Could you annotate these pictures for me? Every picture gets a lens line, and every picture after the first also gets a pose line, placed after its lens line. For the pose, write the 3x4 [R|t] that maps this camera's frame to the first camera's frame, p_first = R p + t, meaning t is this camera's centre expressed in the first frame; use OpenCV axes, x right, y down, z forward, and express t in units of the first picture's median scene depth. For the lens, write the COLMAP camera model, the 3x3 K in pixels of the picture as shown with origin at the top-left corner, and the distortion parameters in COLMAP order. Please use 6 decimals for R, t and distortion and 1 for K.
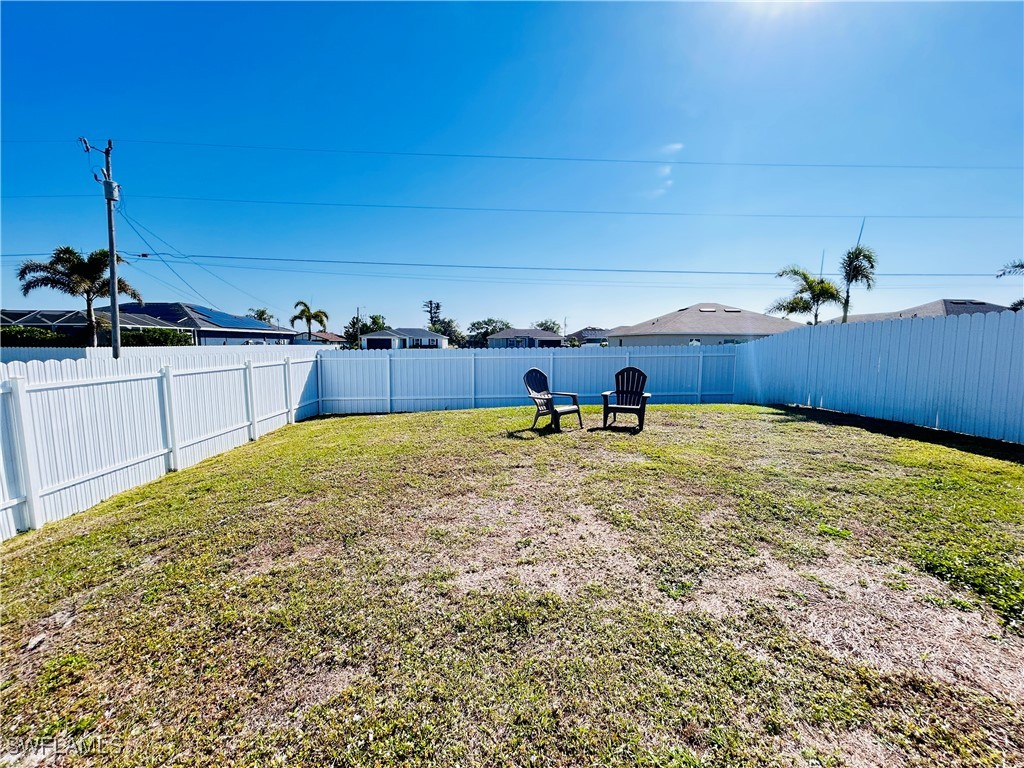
lens RADIAL K [[419.0, 0, 512.0], [0, 419.0, 384.0], [0, 0, 1]] dist [0.024181, 0.000044]
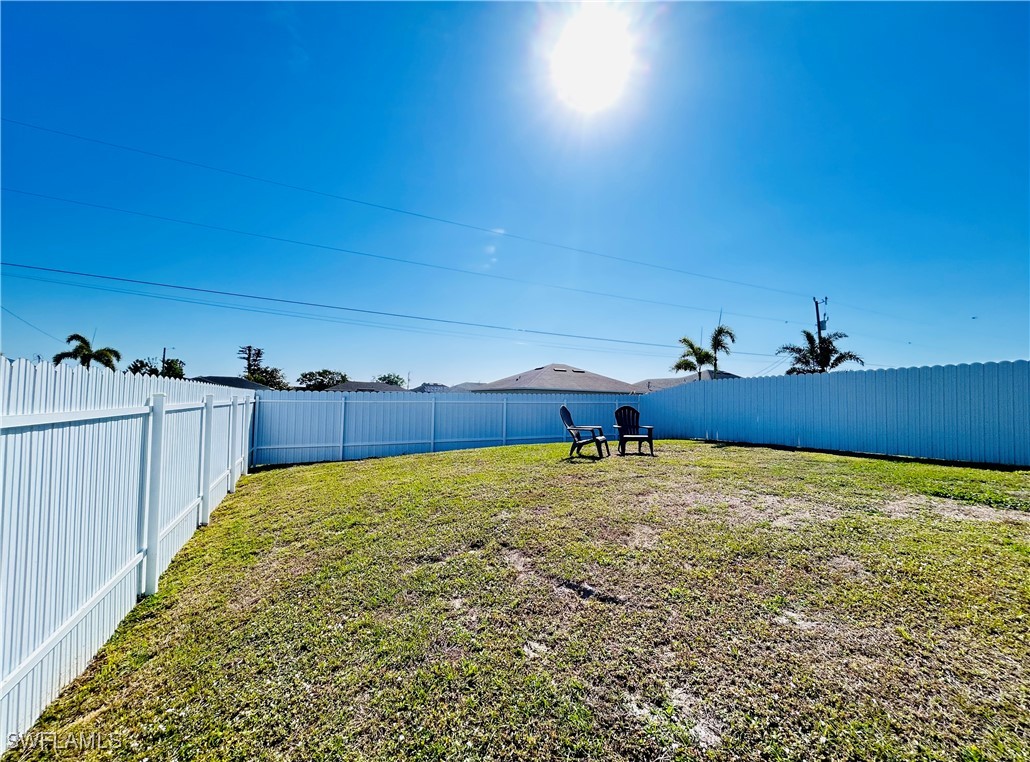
lens RADIAL K [[417.2, 0, 512.7], [0, 417.2, 385.7], [0, 0, 1]] dist [0.019045, -0.000052]
pose [[0.913811, 0.028975, 0.405105, -0.120519], [0.024115, 0.991821, -0.125336, 0.010870], [-0.405423, 0.124303, 0.905638, 0.007735]]
